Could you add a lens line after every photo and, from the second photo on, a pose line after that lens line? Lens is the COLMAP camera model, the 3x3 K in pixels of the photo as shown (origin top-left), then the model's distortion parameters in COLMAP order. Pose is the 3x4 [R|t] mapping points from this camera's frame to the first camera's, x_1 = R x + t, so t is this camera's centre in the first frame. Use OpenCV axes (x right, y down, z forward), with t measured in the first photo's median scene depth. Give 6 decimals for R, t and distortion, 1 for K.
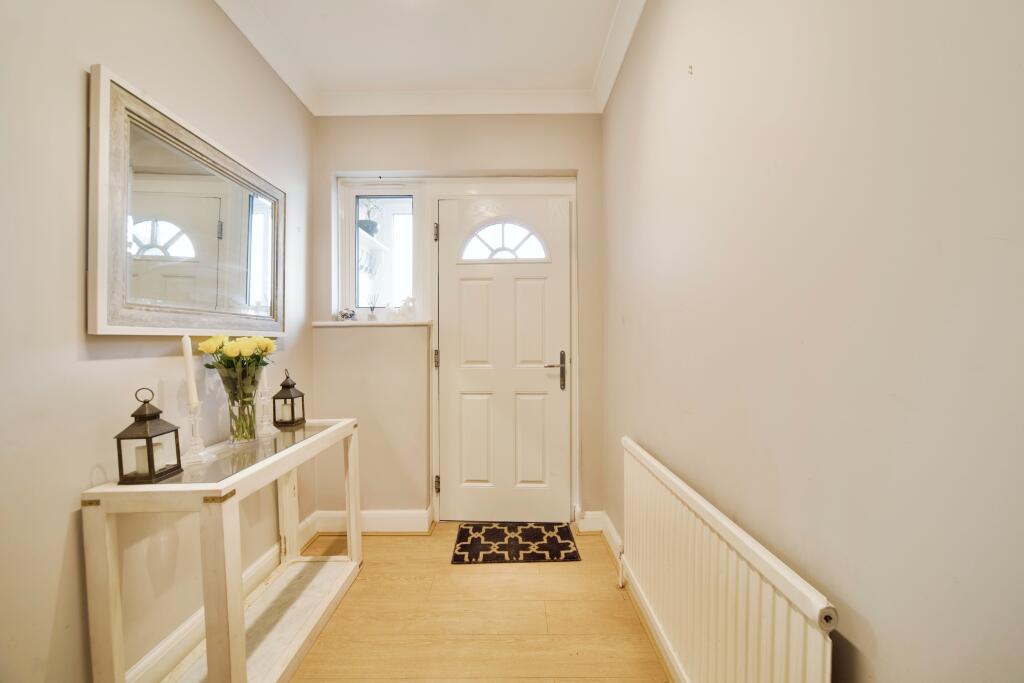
lens RADIAL K [[388.2, 0, 512.0], [0, 388.2, 341.5], [0, 0, 1]] dist [-0.000122, 0.000026]
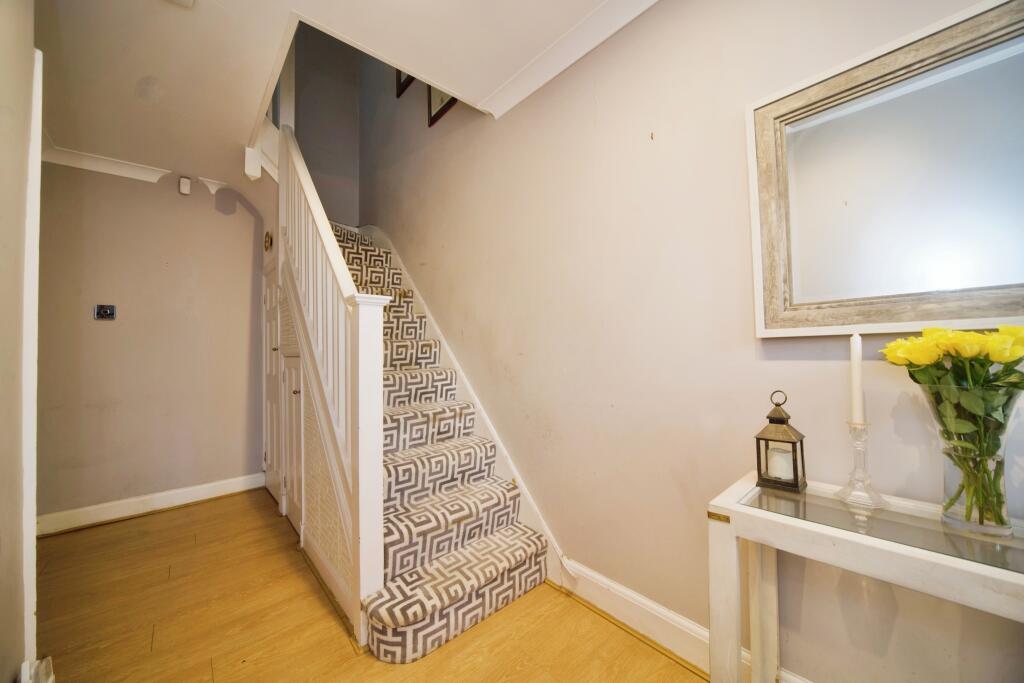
lens RADIAL K [[388.2, 0, 512.0], [0, 388.2, 341.5], [0, 0, 1]] dist [-0.000122, 0.000026]
pose [[-0.746683, -0.003772, -0.665169, 0.202867], [0.019823, 0.999414, -0.027921, 0.008674], [0.664885, -0.034034, -0.746170, 1.205903]]
